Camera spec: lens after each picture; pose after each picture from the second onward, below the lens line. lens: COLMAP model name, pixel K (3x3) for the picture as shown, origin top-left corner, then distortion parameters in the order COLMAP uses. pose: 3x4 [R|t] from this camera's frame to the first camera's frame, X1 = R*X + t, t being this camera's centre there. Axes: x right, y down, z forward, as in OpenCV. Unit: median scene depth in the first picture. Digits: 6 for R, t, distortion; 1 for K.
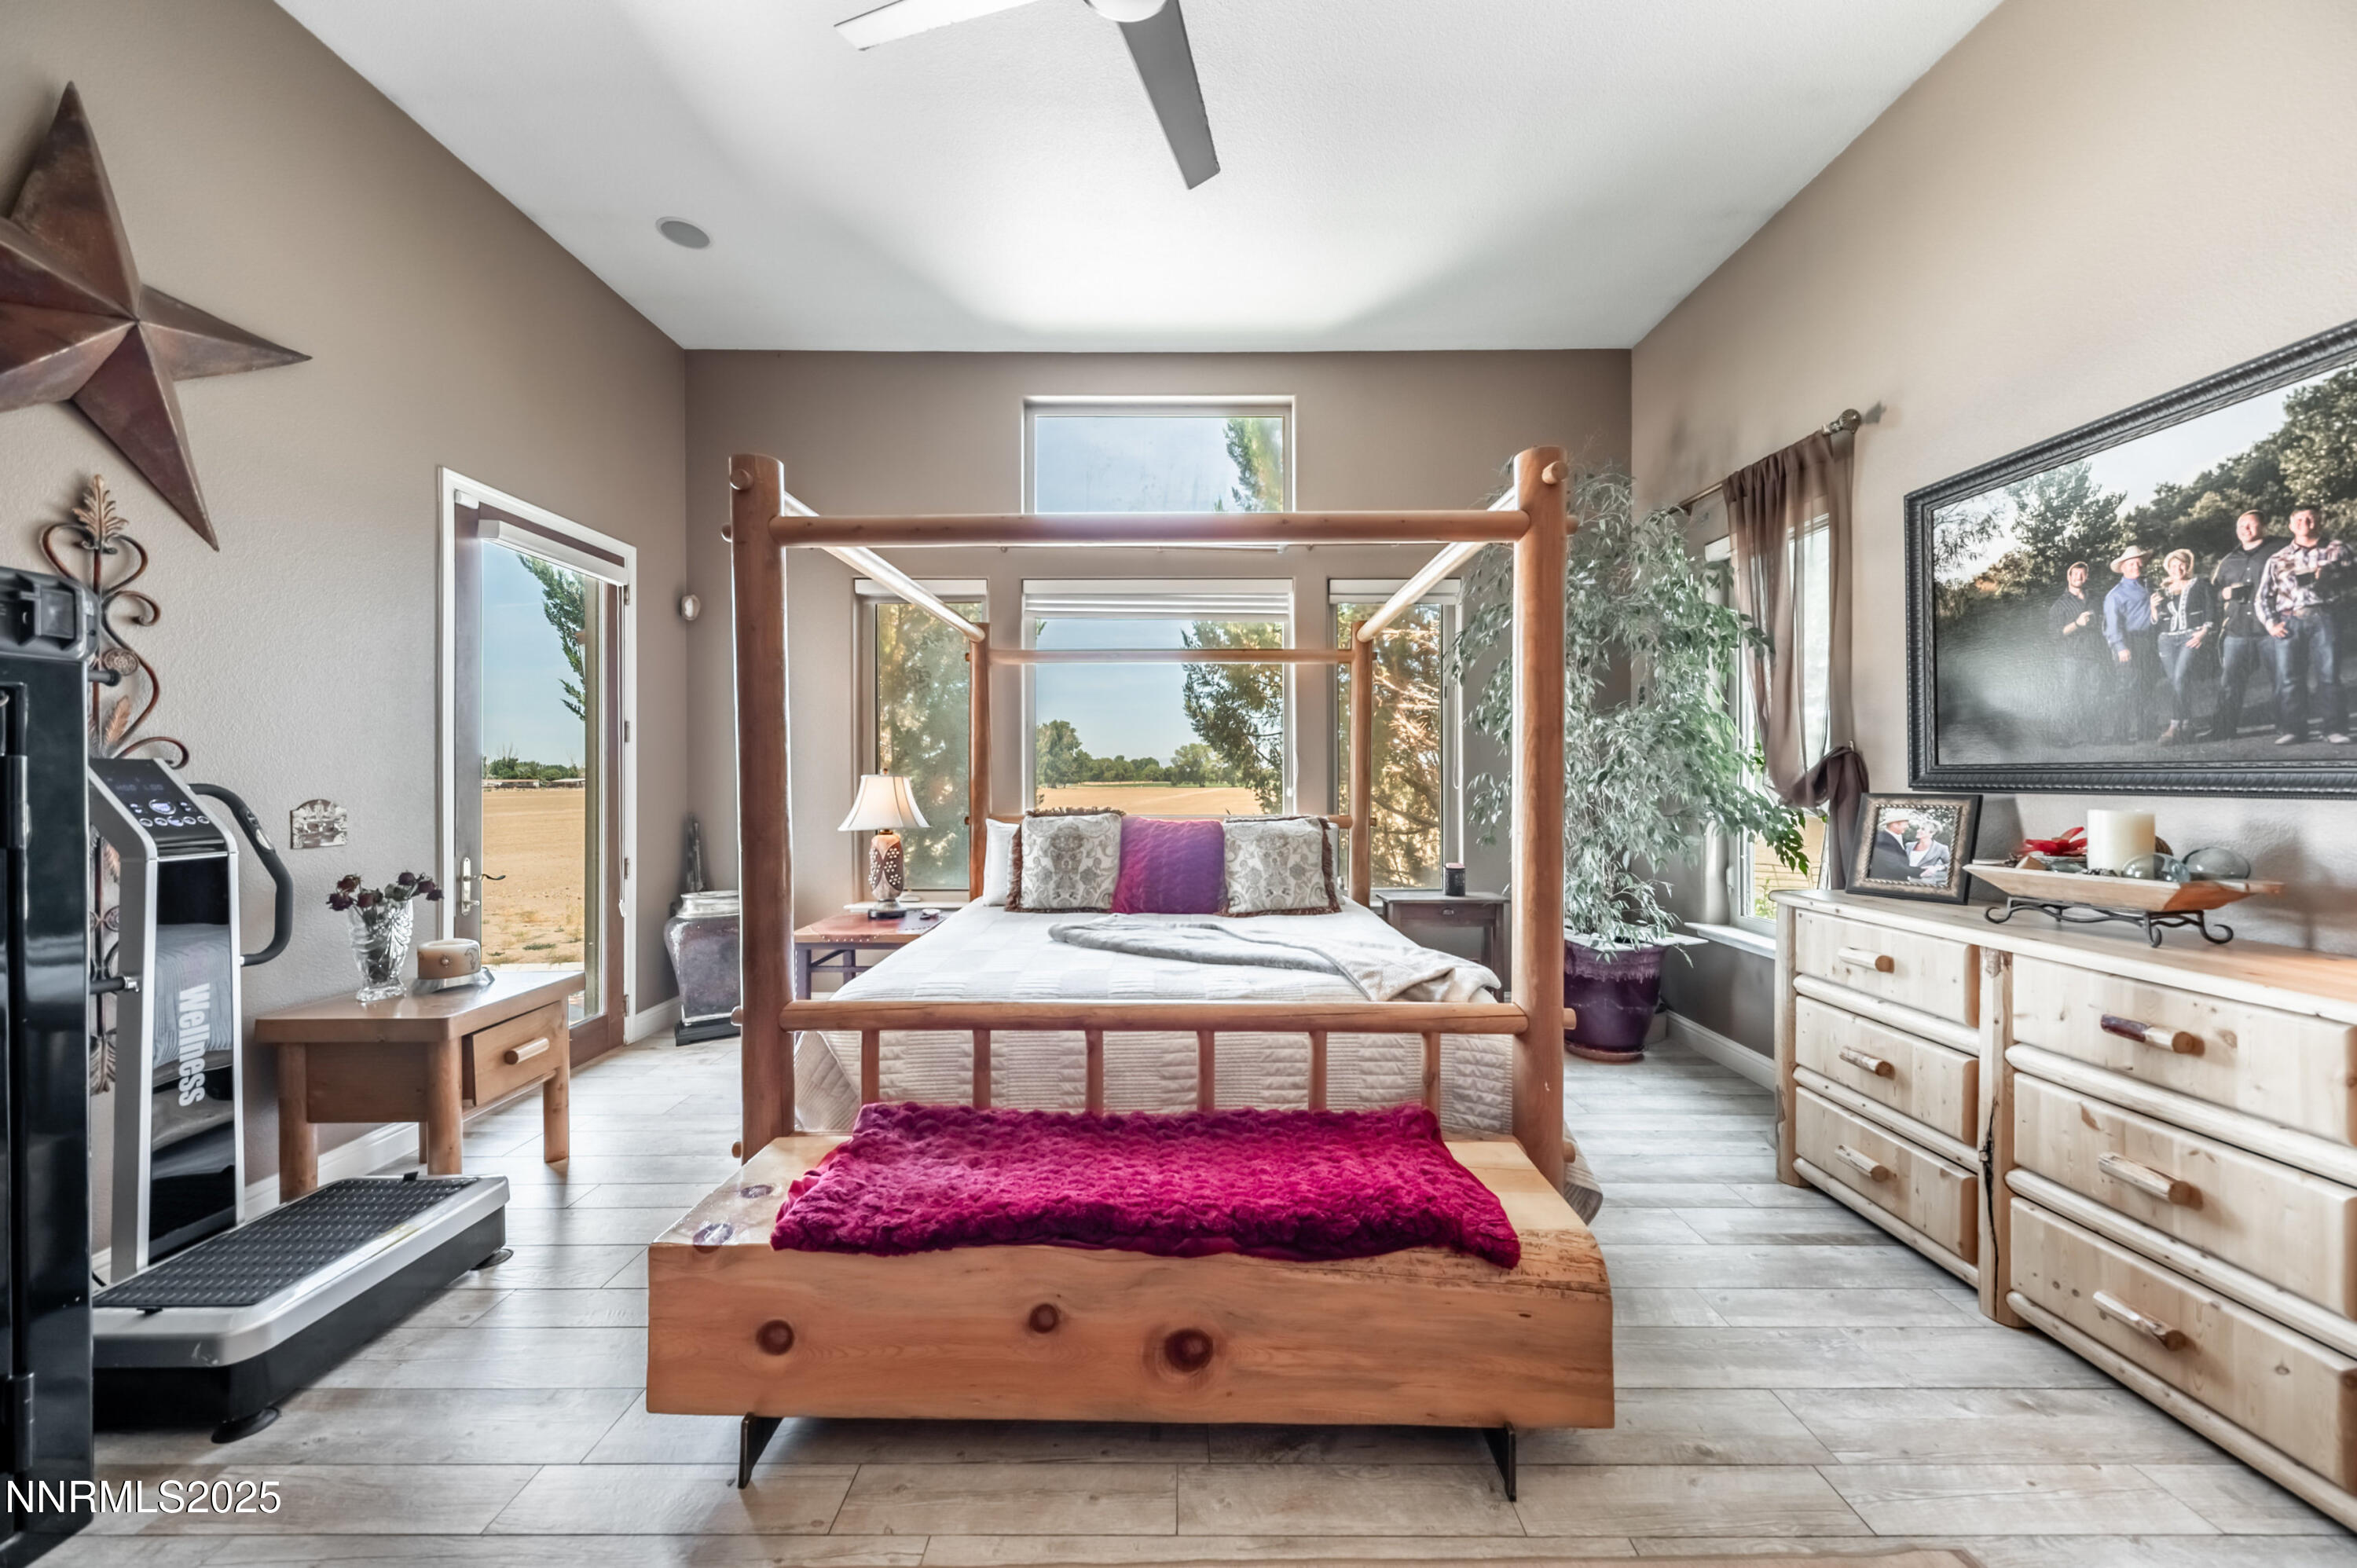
lens RADIAL K [[830.6, 0, 1179.1], [0, 830.6, 775.0], [0, 0, 1]] dist [0.011725, -0.004519]
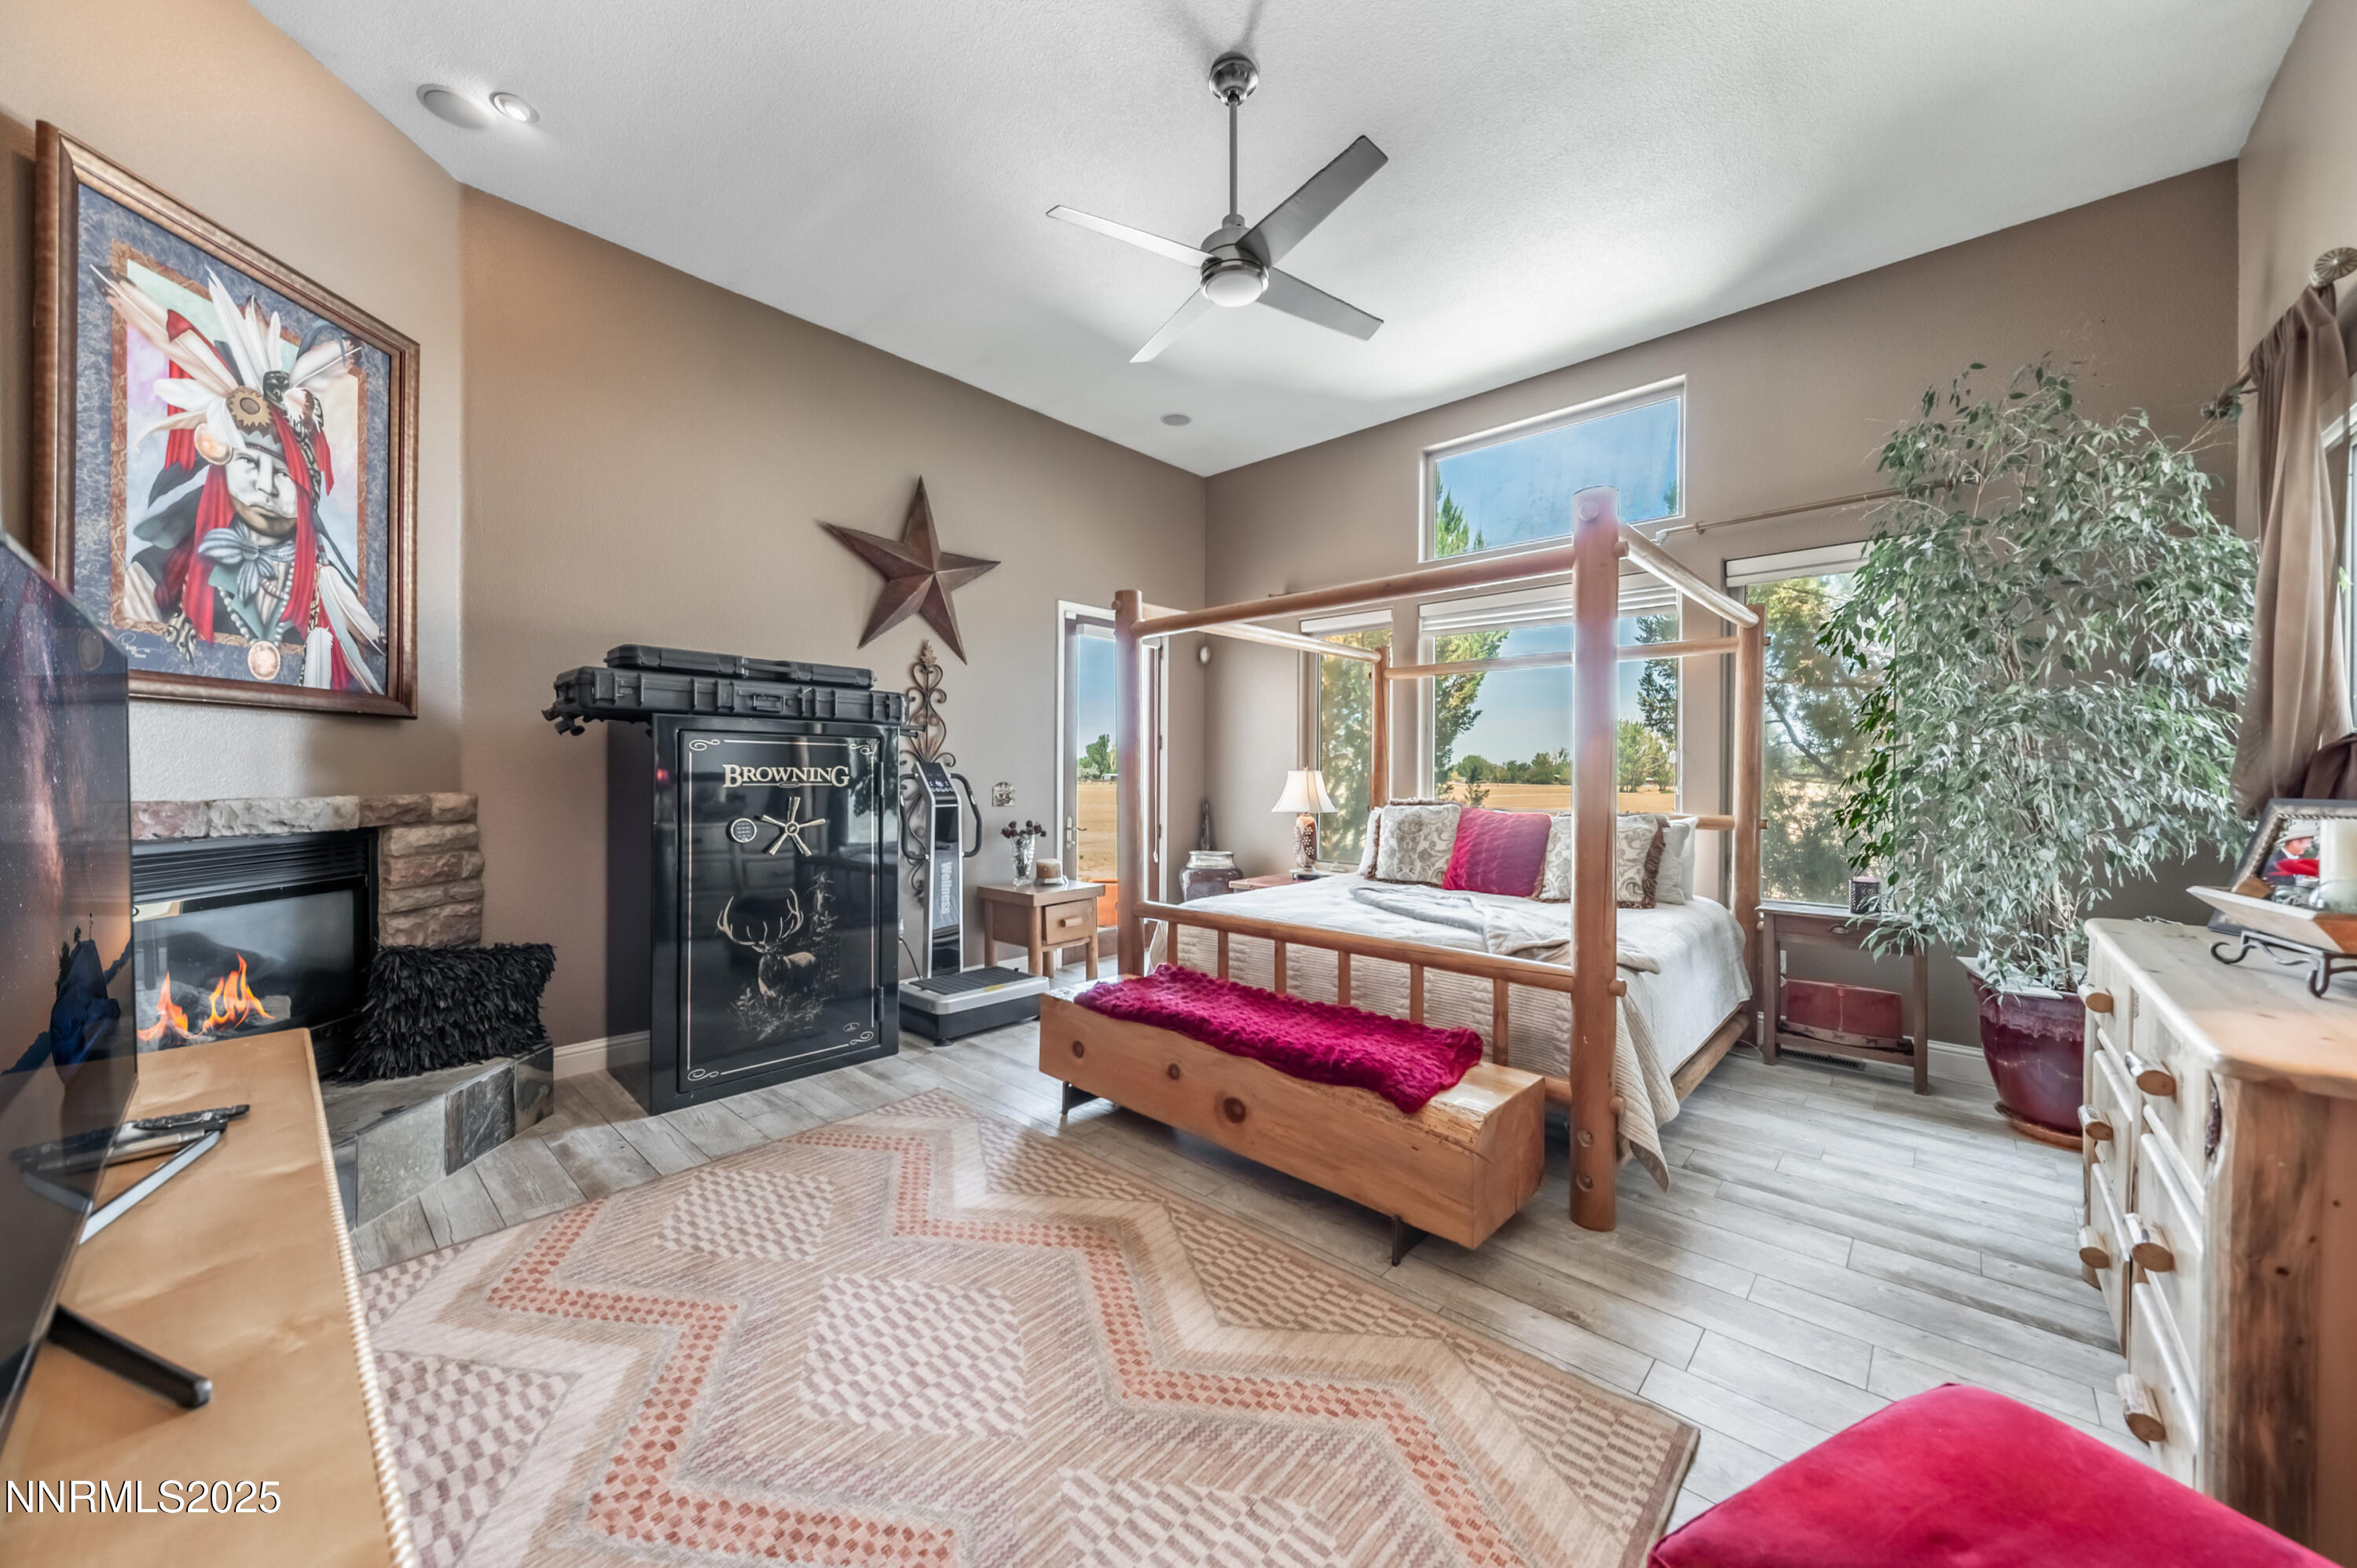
lens RADIAL K [[841.1, 0, 1150.1], [0, 841.1, 771.6], [0, 0, 1]] dist [-0.000557, 0.000191]
pose [[0.719652, 0.002745, -0.694330, 0.640648], [-0.003475, 0.999994, 0.000351, 0.002225], [0.694326, 0.002160, 0.719657, -0.207230]]
